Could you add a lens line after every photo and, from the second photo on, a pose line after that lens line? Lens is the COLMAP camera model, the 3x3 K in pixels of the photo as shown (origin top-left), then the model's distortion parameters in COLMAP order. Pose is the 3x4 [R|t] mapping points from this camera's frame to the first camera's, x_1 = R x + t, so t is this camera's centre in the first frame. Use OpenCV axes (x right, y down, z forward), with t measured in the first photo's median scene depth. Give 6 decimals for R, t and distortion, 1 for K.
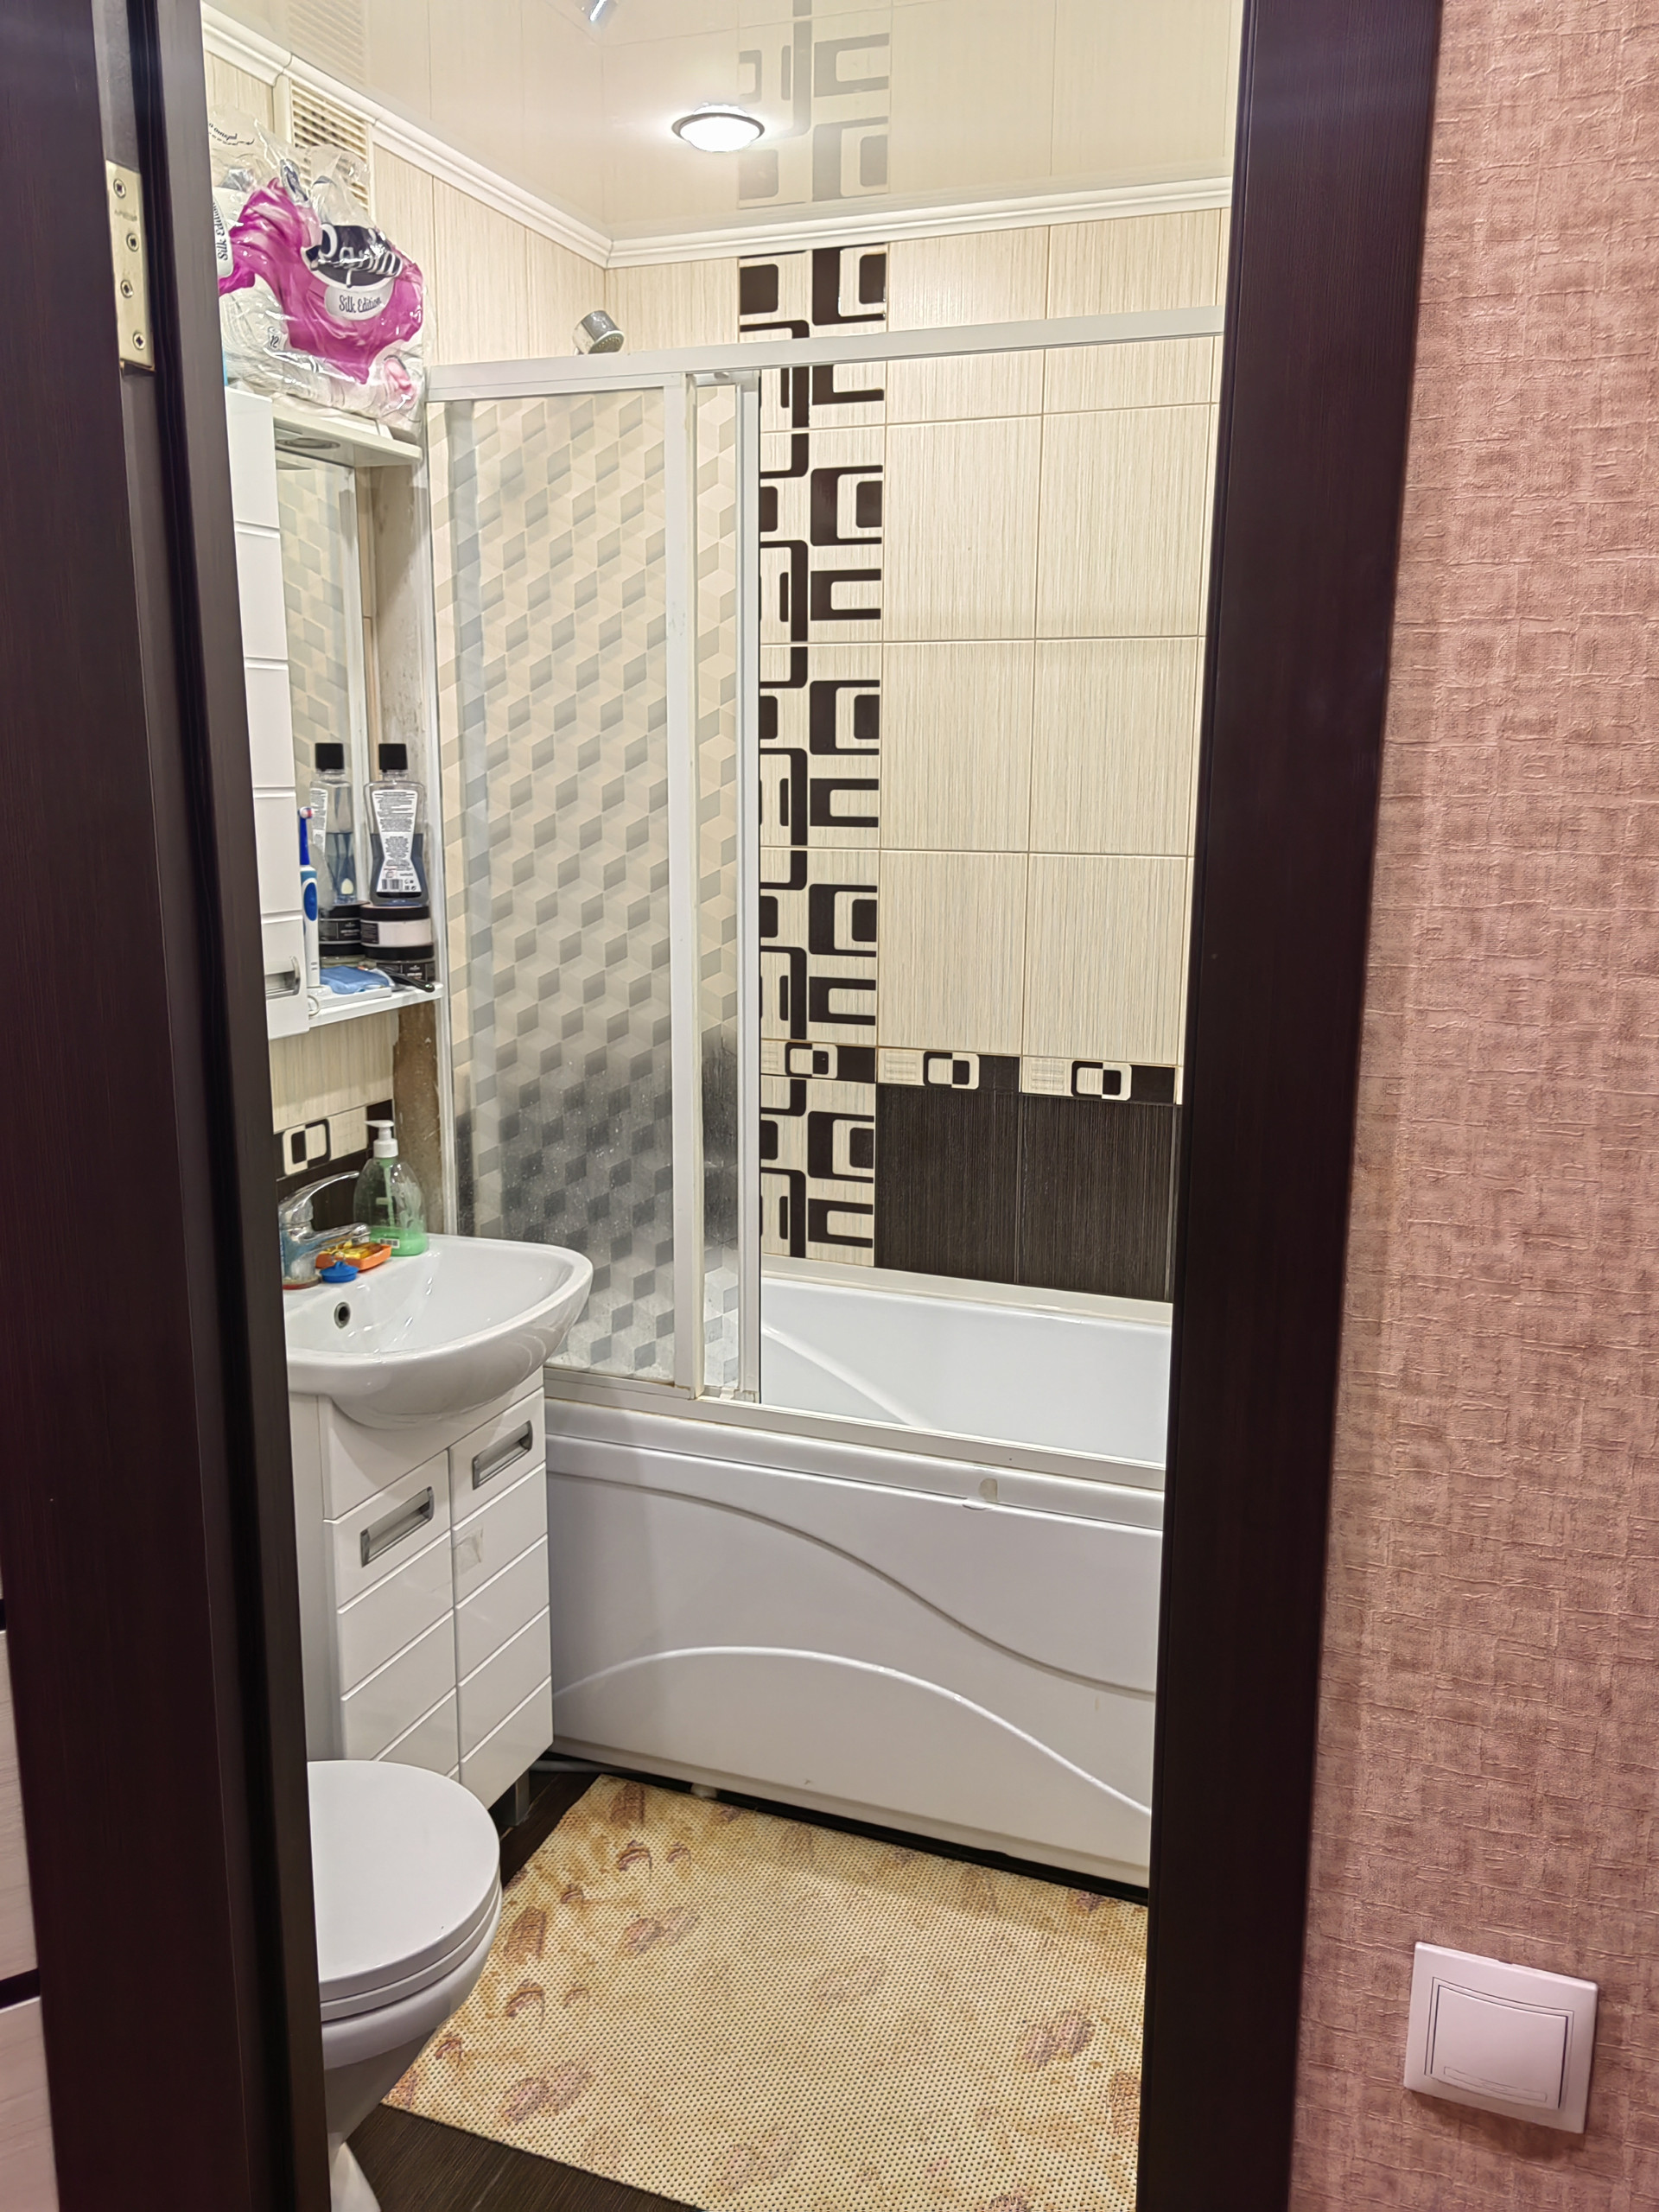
lens RADIAL K [[1749.2, 0, 836.0], [0, 1749.2, 1103.6], [0, 0, 1]] dist [0.047187, -0.044190]
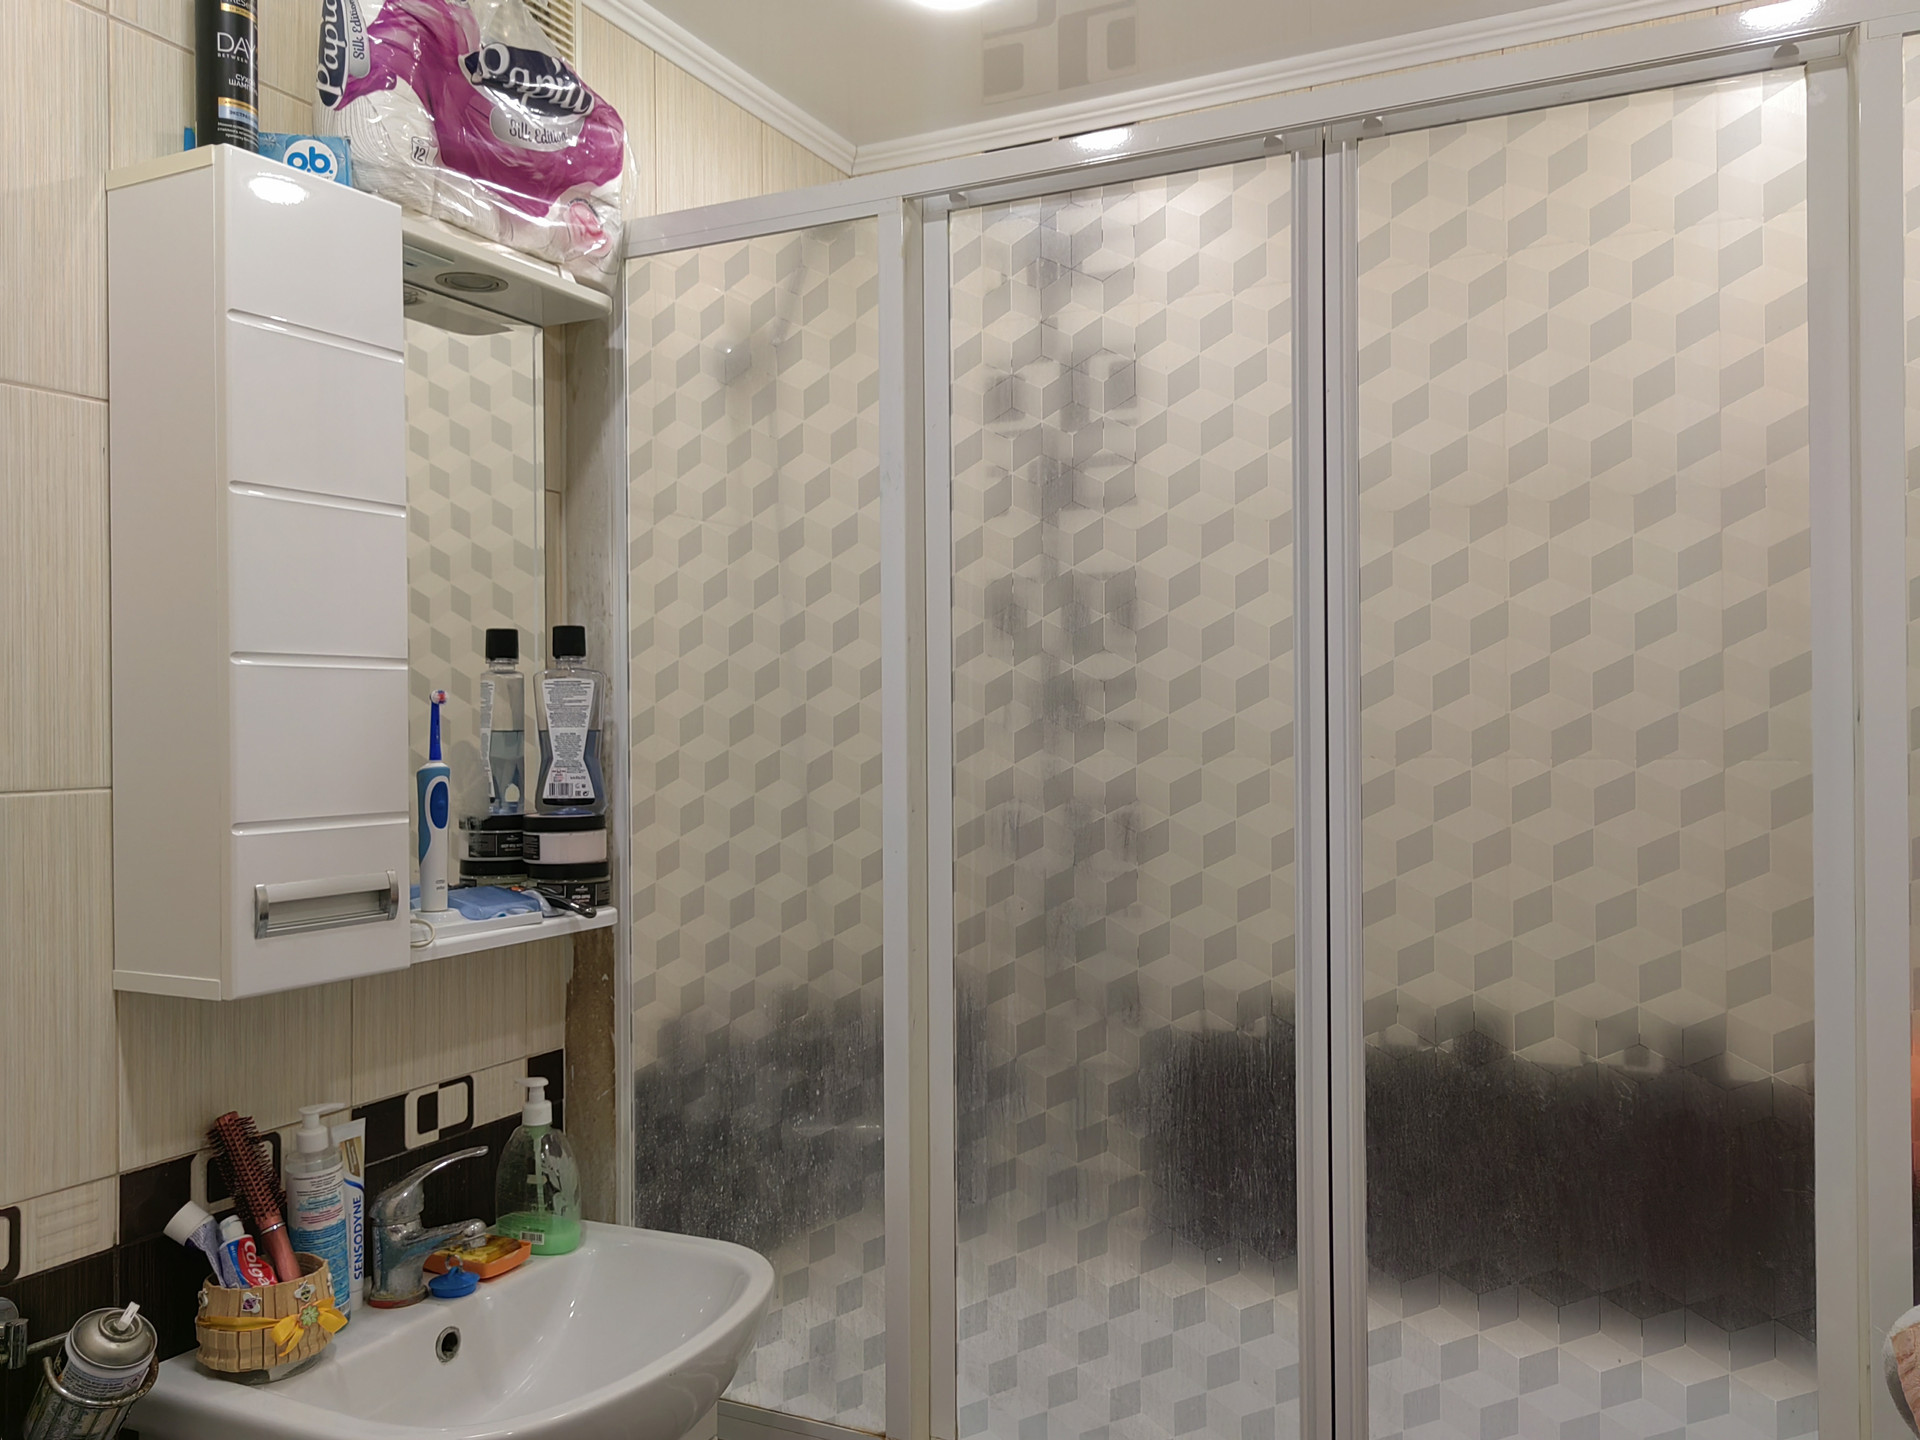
lens RADIAL K [[1518.3, 0, 1000.6], [0, 1518.3, 666.6], [0, 0, 1]] dist [0.047187, -0.044190]
pose [[0.997214, -0.014172, -0.073228, 0.014153], [-0.003167, 0.972854, -0.231400, -0.014374], [0.074520, 0.230987, 0.970099, 0.317719]]
